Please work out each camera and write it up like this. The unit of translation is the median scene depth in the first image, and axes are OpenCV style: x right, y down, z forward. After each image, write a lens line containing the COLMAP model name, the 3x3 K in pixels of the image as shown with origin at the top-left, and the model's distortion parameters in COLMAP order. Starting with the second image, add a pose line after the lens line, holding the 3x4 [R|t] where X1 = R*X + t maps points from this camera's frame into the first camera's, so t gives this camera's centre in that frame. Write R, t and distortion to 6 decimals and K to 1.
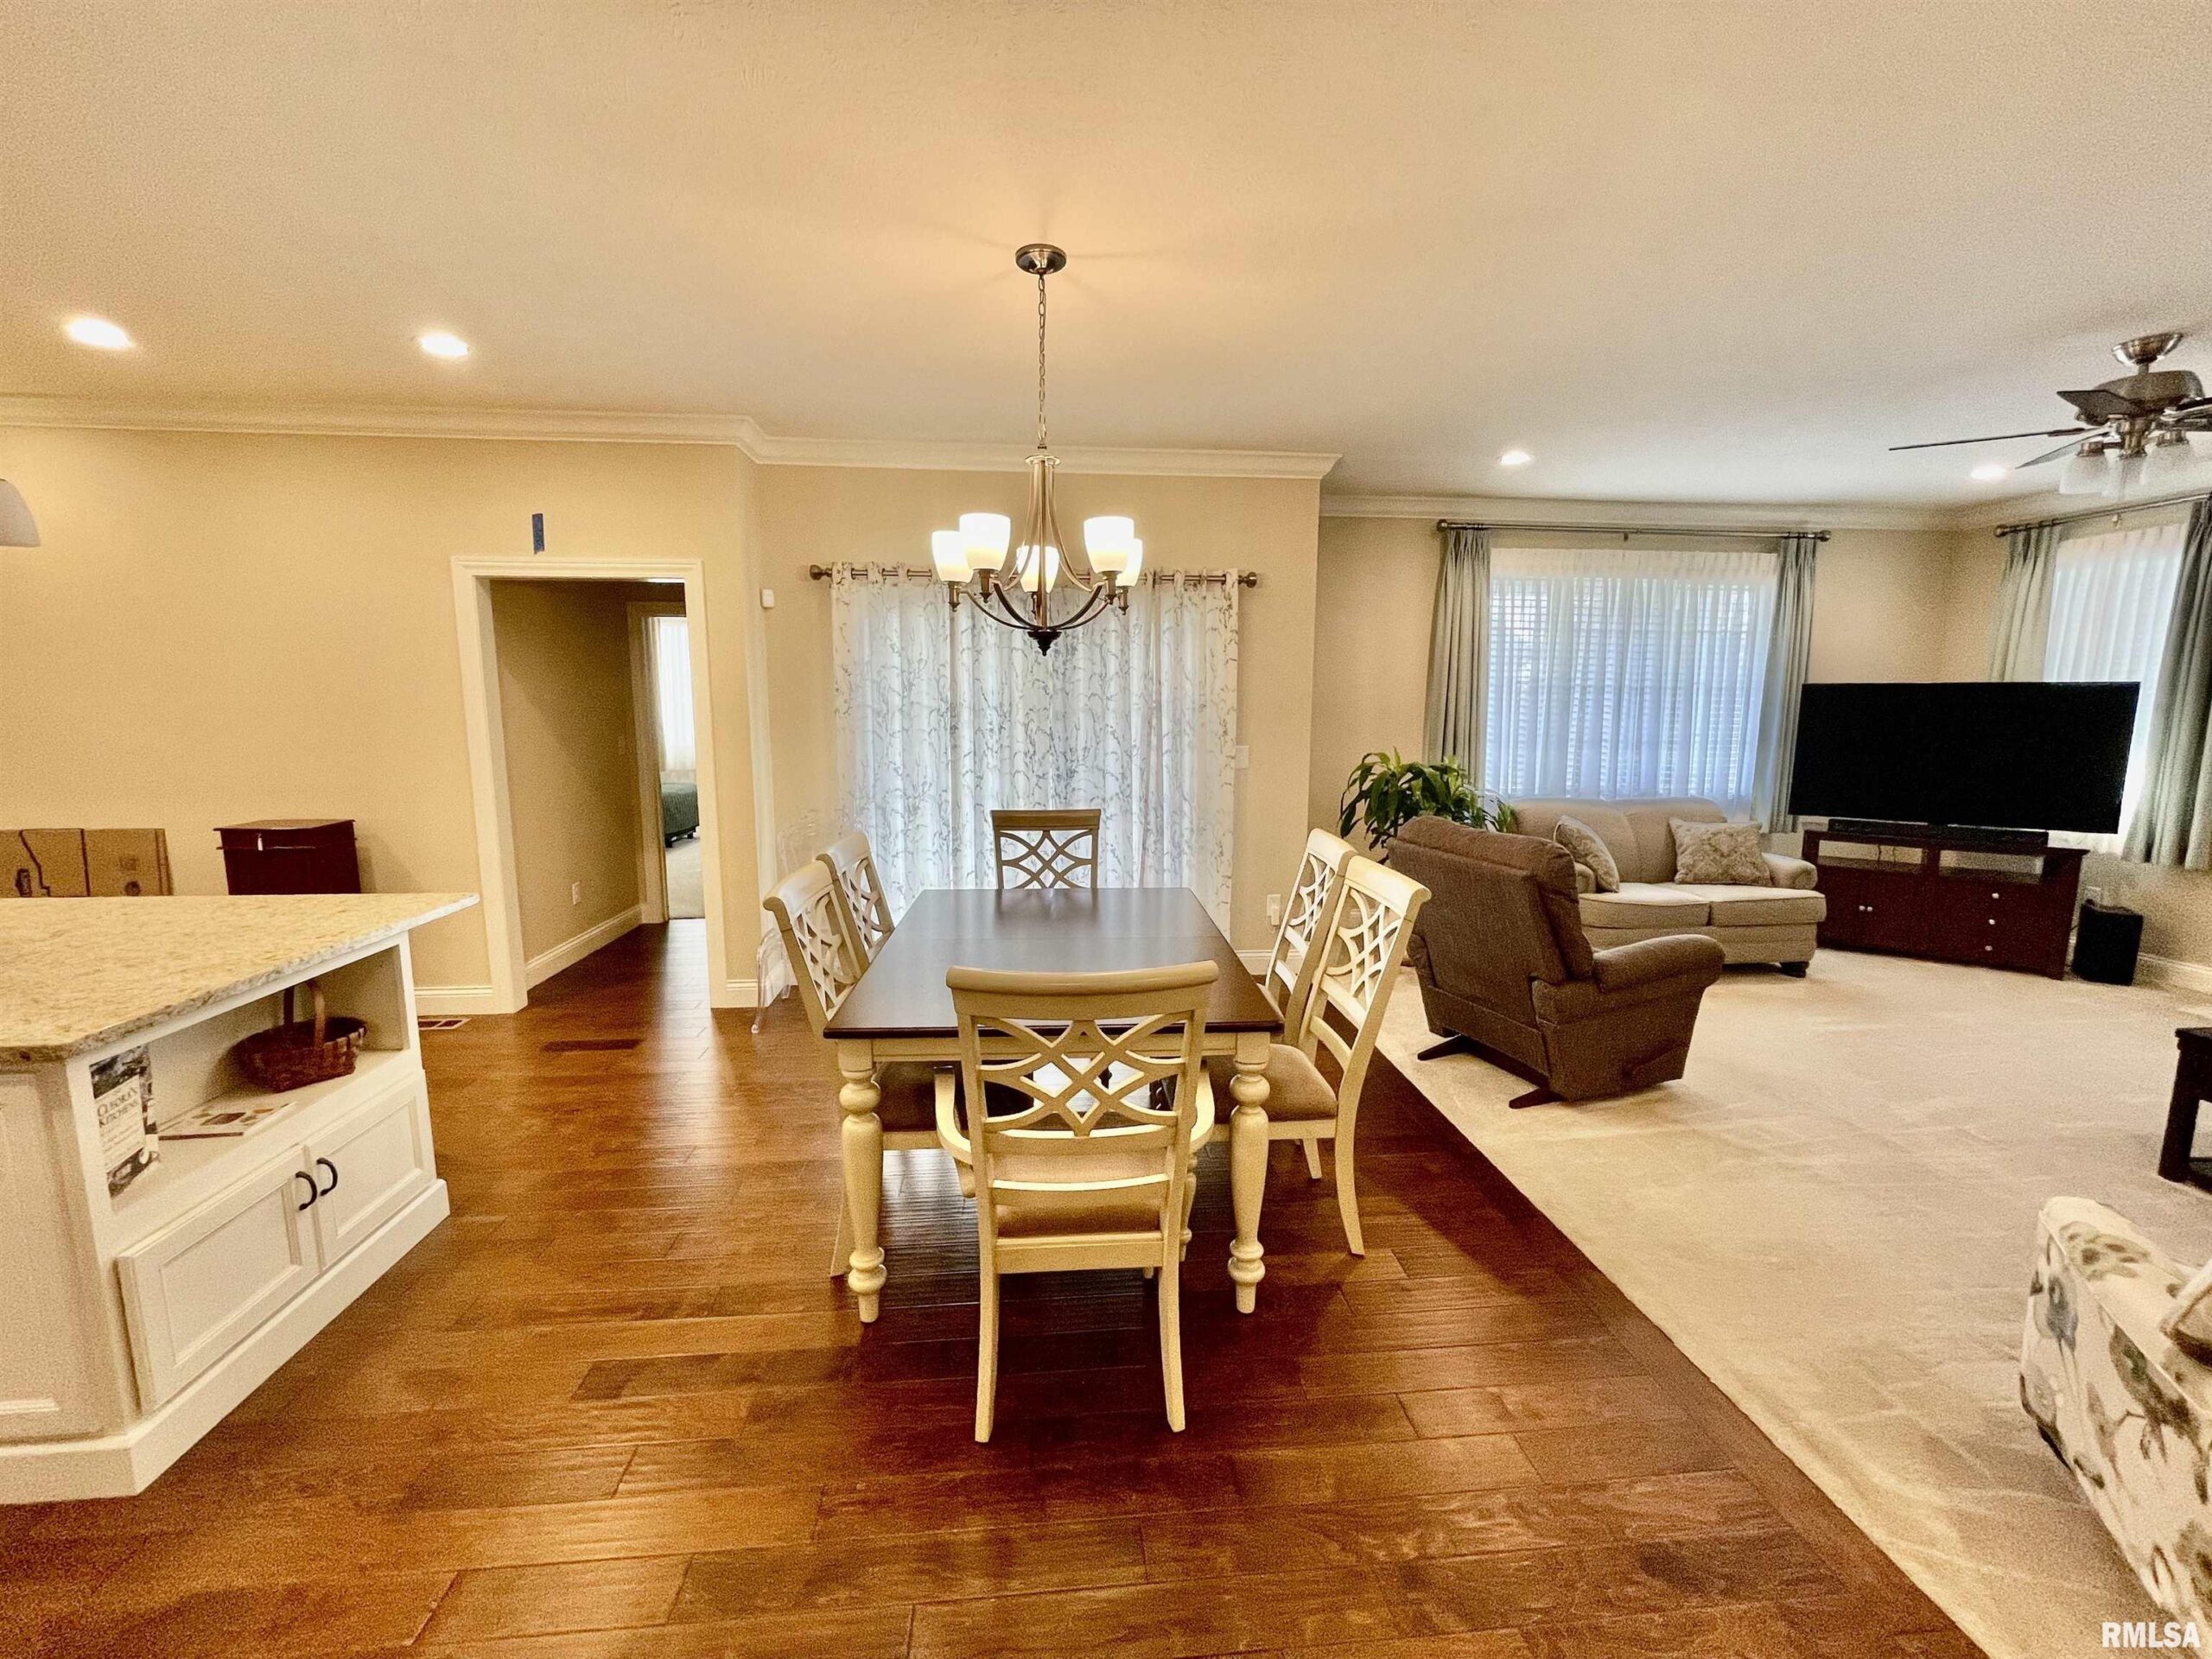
lens RADIAL K [[897.3, 0, 1118.1], [0, 897.3, 823.8], [0, 0, 1]] dist [0.000555, 0.000222]
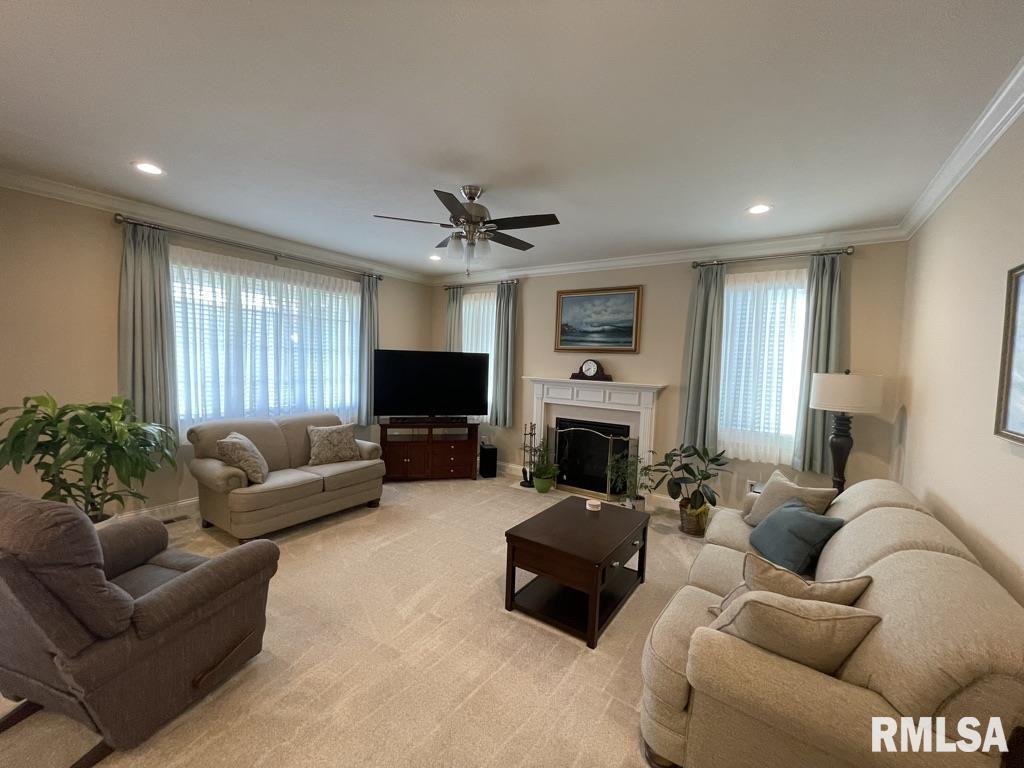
lens RADIAL K [[415.4, 0, 517.6], [0, 415.4, 381.4], [0, 0, 1]] dist [0.000555, 0.000222]
pose [[0.626418, -0.023881, 0.779121, 0.280520], [0.078121, 0.996422, -0.032268, -0.036397], [-0.775562, 0.081079, 0.626042, 0.218199]]
